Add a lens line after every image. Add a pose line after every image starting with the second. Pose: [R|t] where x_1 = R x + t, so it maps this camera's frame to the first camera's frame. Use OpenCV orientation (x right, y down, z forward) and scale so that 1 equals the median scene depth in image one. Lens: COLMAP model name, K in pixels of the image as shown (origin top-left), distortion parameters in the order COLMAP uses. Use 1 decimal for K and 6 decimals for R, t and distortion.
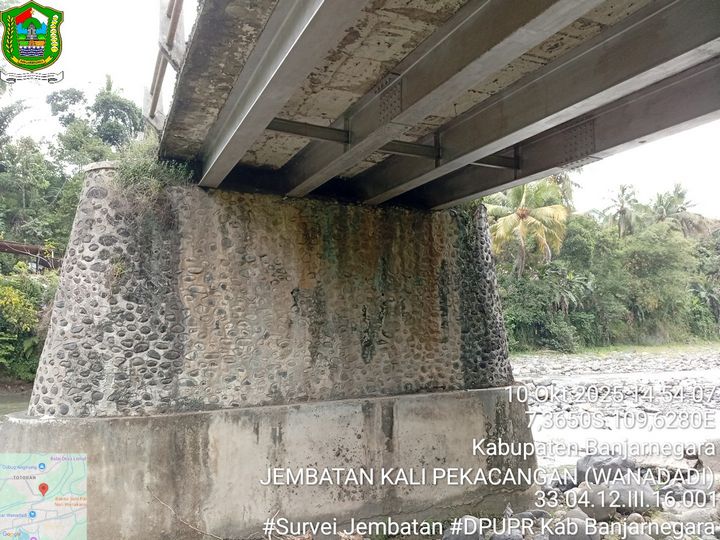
lens RADIAL K [[543.1, 0, 360.0], [0, 543.1, 270.0], [0, 0, 1]] dist [0.103466, -0.167668]
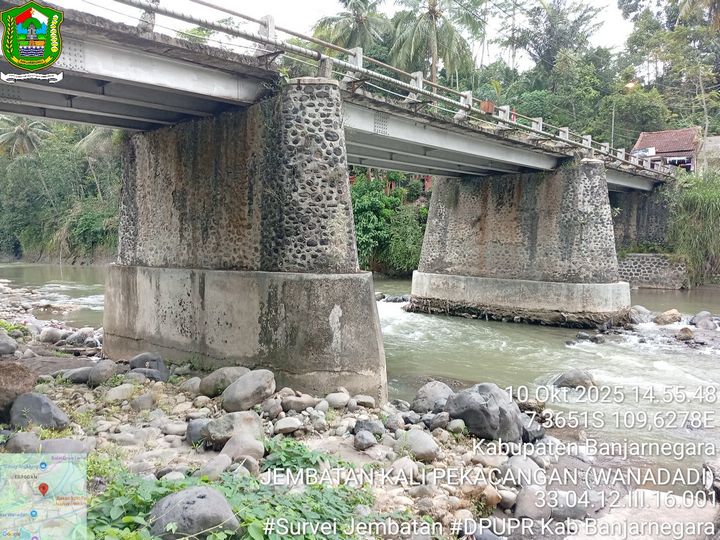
lens RADIAL K [[543.1, 0, 360.0], [0, 543.1, 270.0], [0, 0, 1]] dist [0.103466, -0.167668]
pose [[0.418970, 0.058893, -0.906088, 1.294907], [0.094827, 0.989600, 0.108168, 0.120599], [0.903035, -0.131241, 0.409028, 0.754711]]
